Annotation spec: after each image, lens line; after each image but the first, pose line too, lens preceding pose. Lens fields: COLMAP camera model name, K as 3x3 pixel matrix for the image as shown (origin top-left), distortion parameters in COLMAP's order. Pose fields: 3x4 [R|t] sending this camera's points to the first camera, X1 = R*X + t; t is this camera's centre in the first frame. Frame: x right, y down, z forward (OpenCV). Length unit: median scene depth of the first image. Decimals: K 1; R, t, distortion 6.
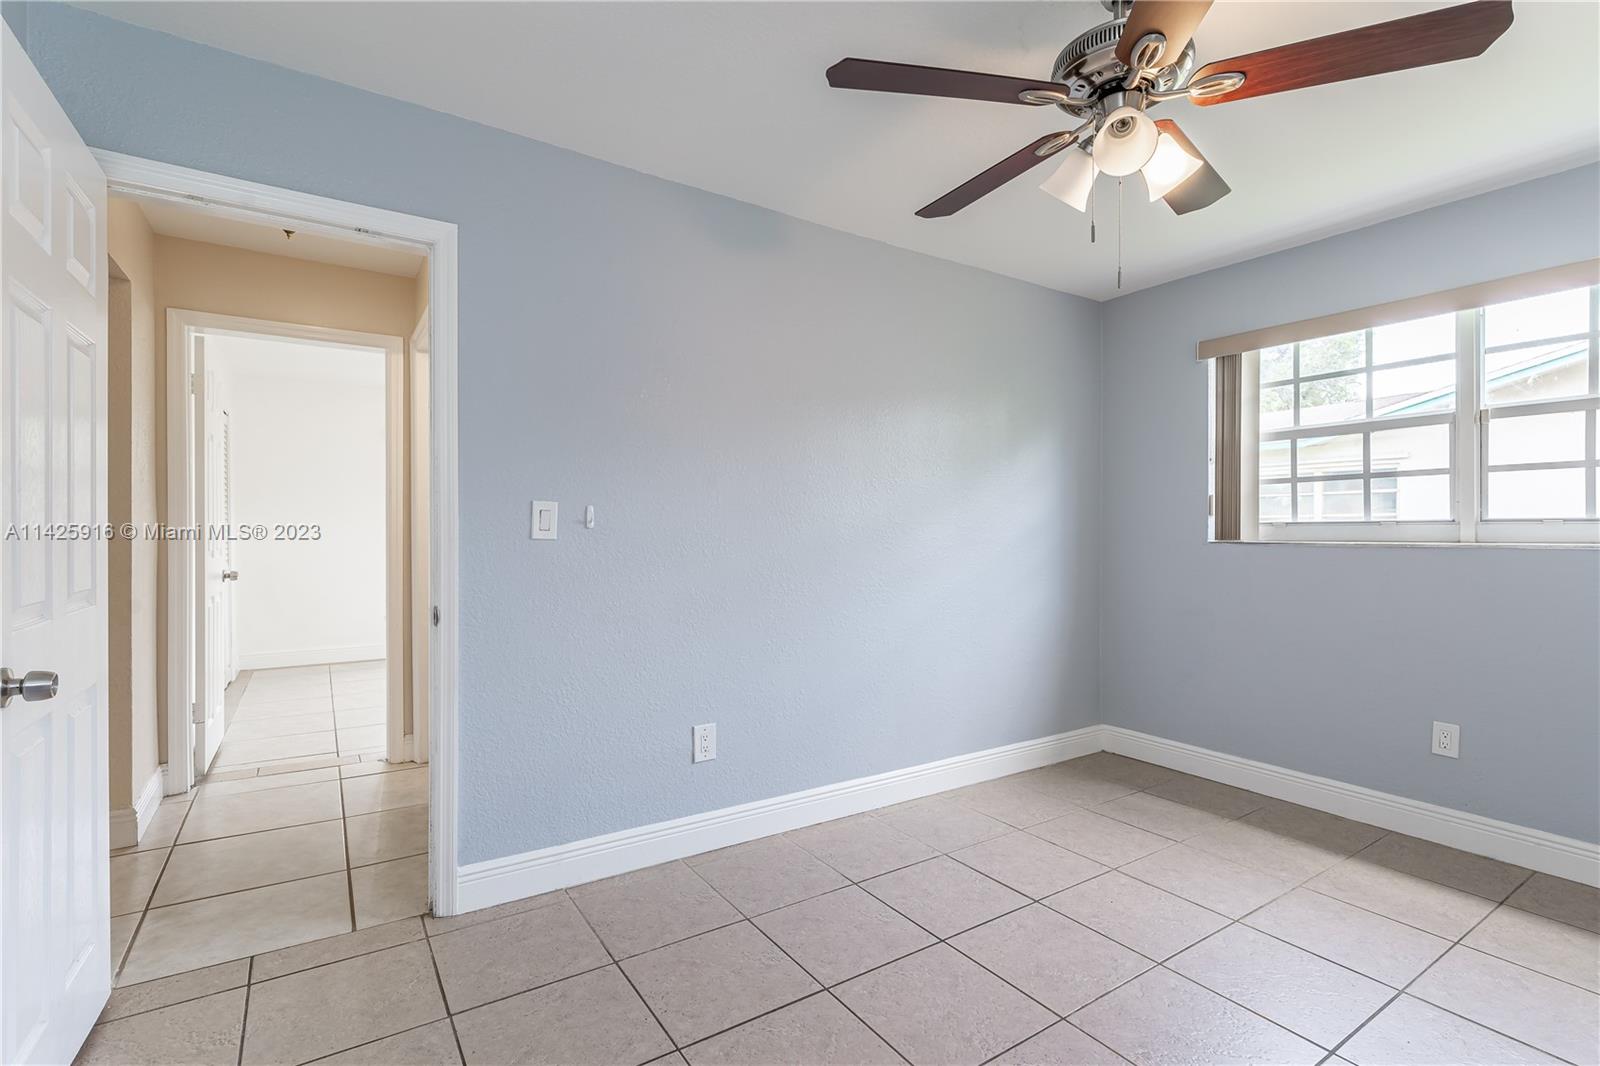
lens RADIAL K [[744.6, 0, 801.5], [0, 744.6, 533.9], [0, 0, 1]] dist [0.032329, 0.000073]
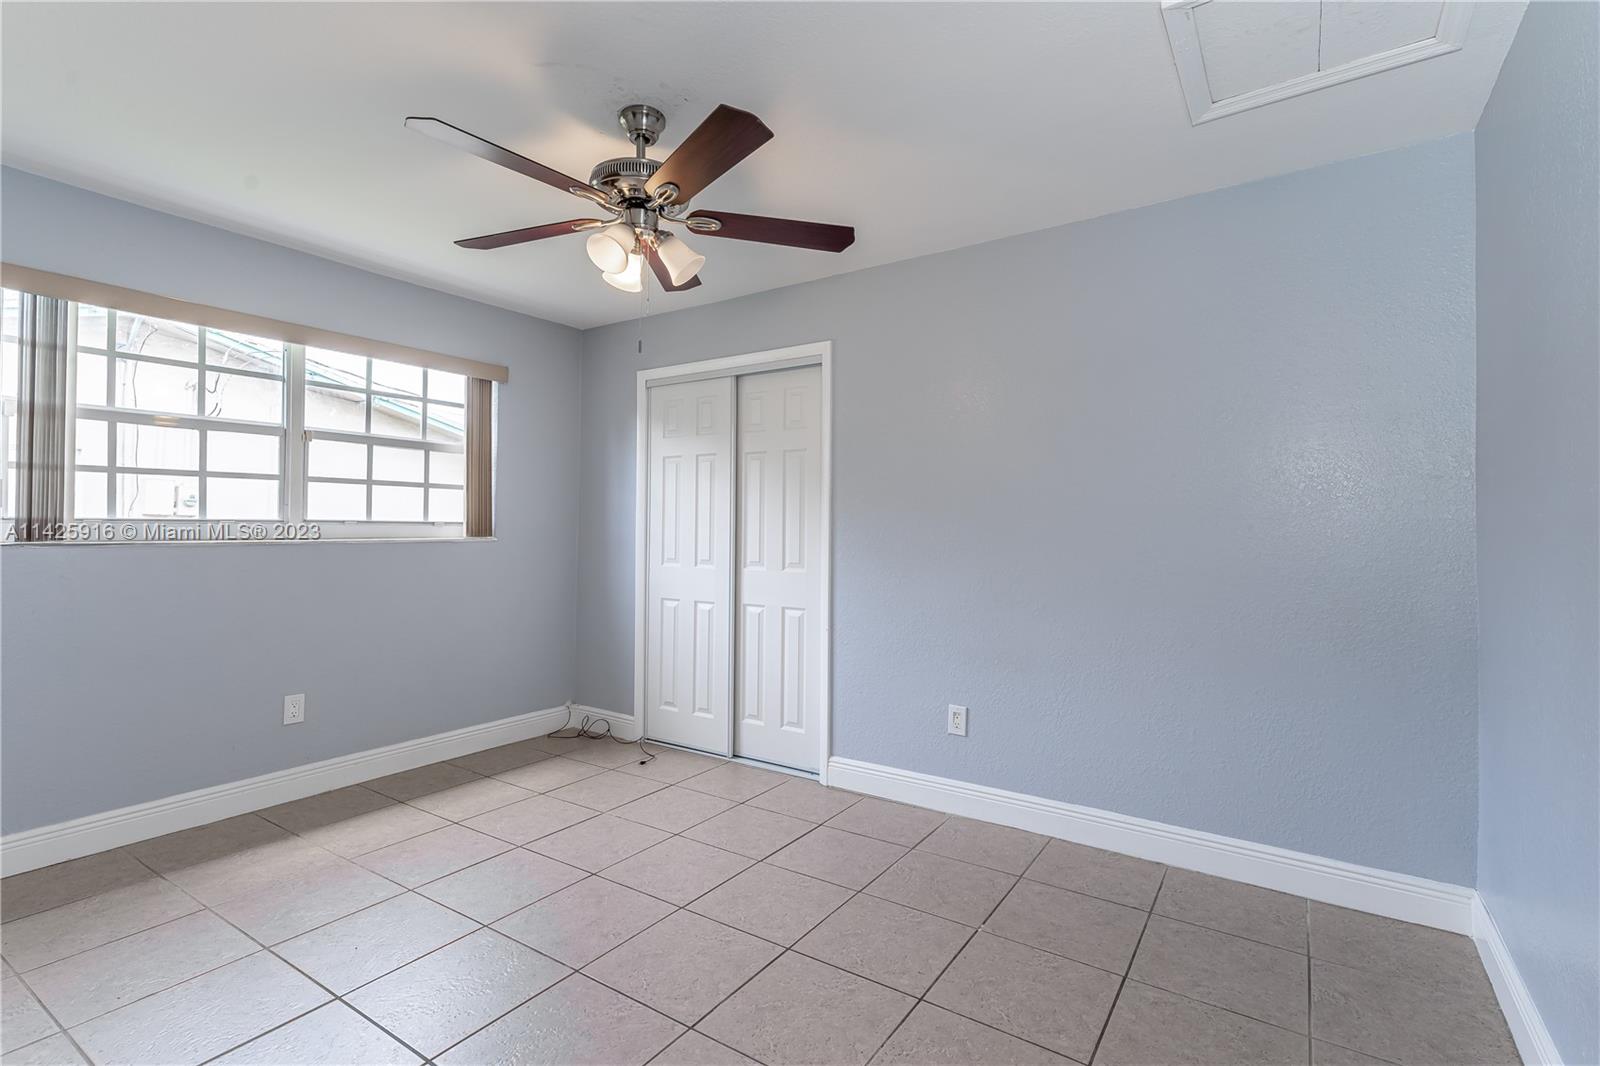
lens RADIAL K [[746.2, 0, 807.9], [0, 746.2, 524.3], [0, 0, 1]] dist [0.001658, -0.000052]
pose [[-0.385110, 0.011132, 0.922804, -0.494568], [0.002372, 0.999936, -0.011072, 0.002394], [-0.922868, -0.002075, -0.385112, 0.698025]]
